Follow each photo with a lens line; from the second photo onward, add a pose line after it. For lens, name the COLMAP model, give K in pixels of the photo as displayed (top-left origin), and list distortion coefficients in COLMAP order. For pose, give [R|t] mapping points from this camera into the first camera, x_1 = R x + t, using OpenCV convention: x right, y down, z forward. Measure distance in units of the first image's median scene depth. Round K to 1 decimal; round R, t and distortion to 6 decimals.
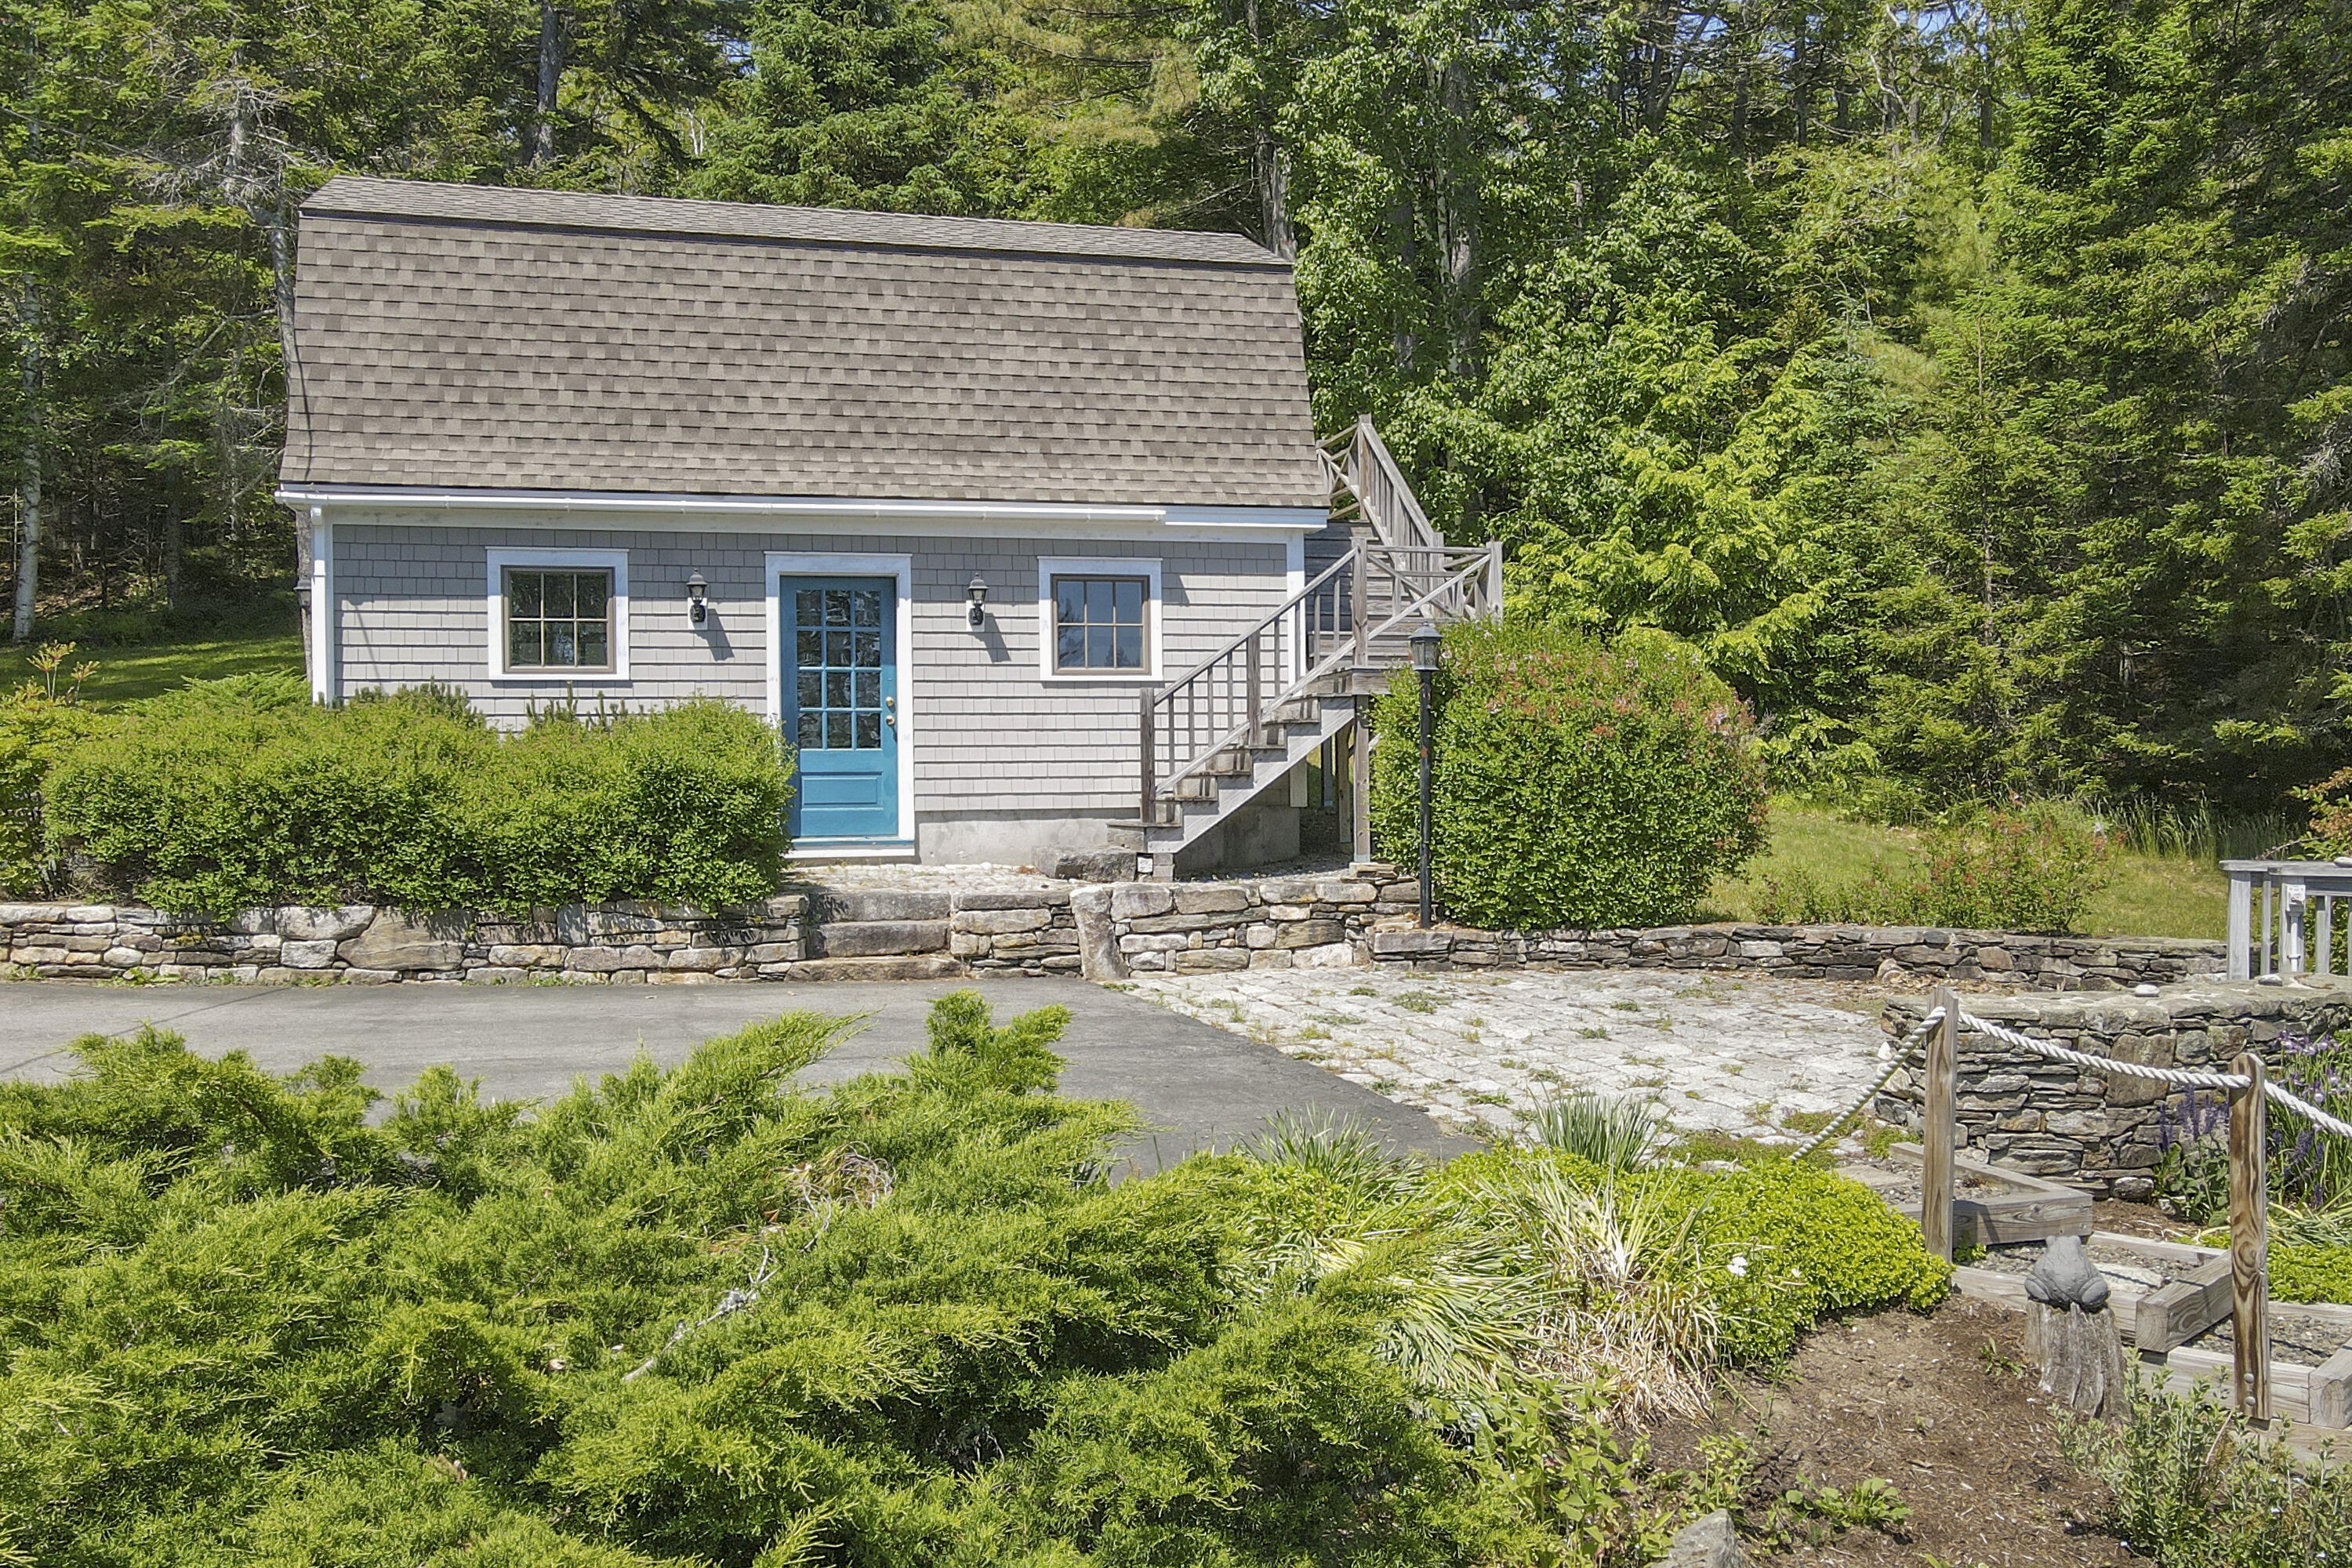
lens RADIAL K [[2100.5, 0, 1176.4], [0, 2100.5, 697.8], [0, 0, 1]] dist [0.022057, 0.009454]
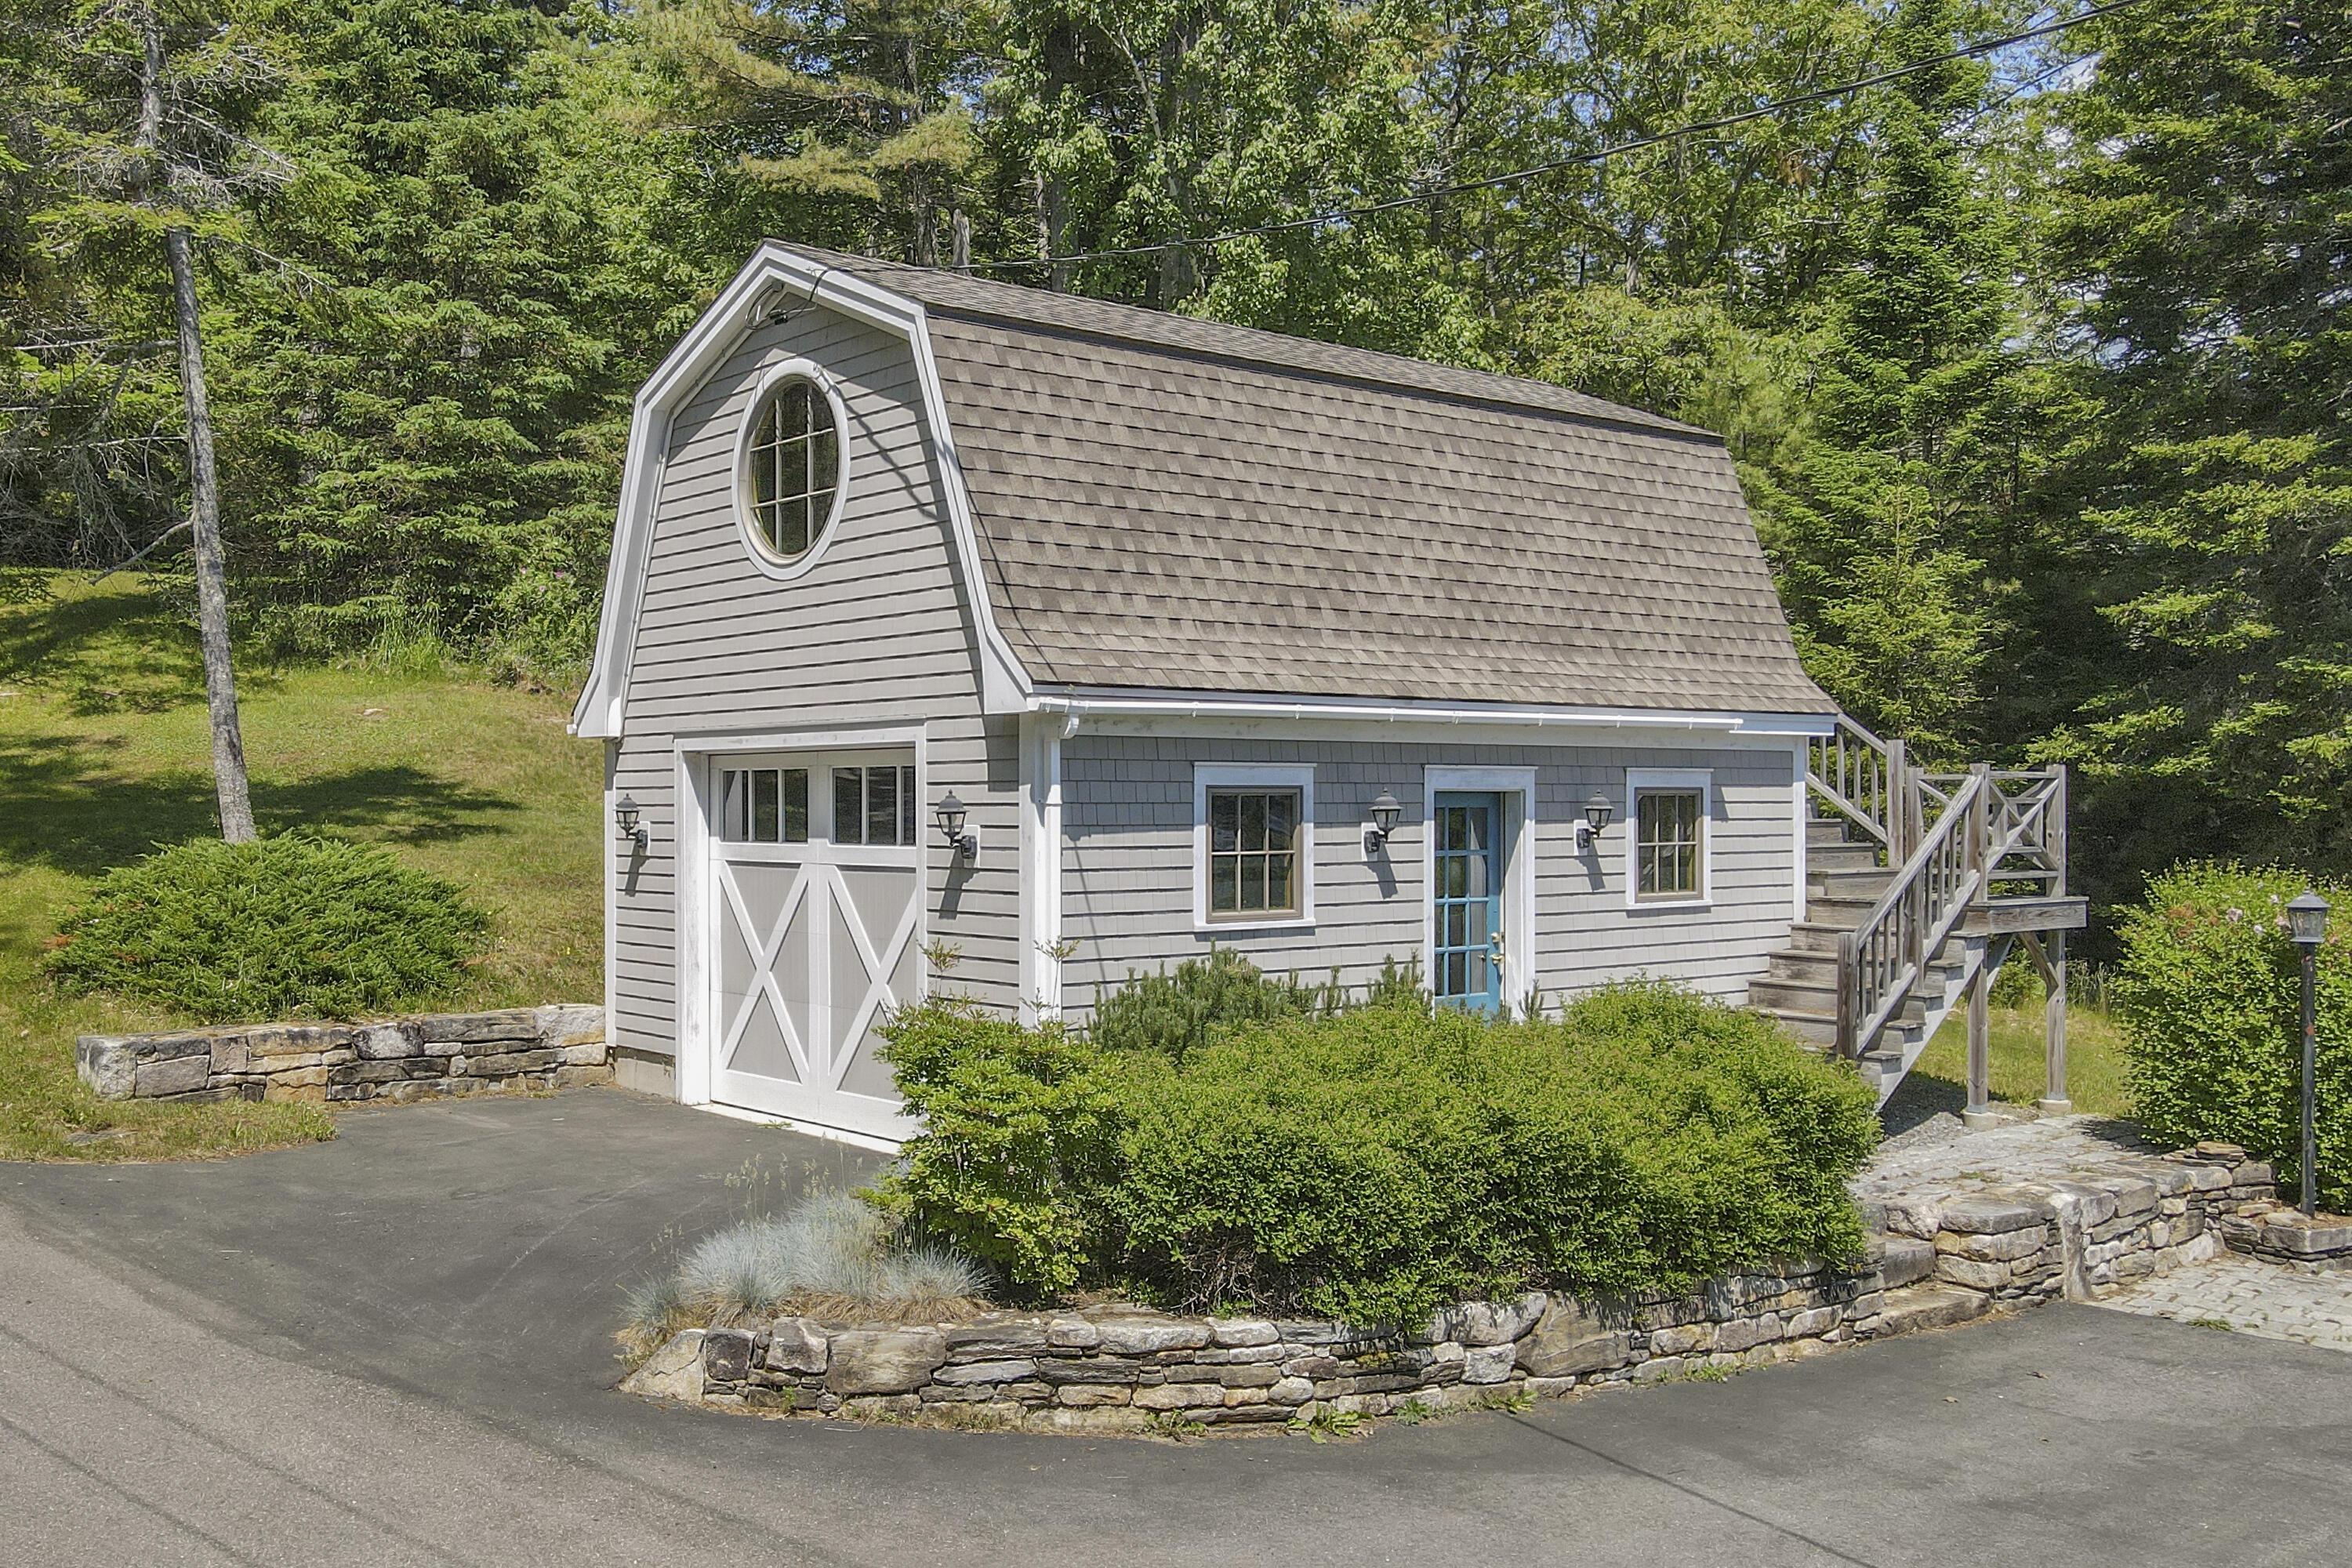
lens RADIAL K [[2159.0, 0, 1176.0], [0, 2159.0, 784.0], [0, 0, 1]] dist [0.000185, 0.017295]
pose [[0.933595, 0.020315, 0.357754, -0.618848], [-0.025438, 0.999630, 0.009619, -0.070805], [-0.357427, -0.018080, 0.933766, 0.248177]]
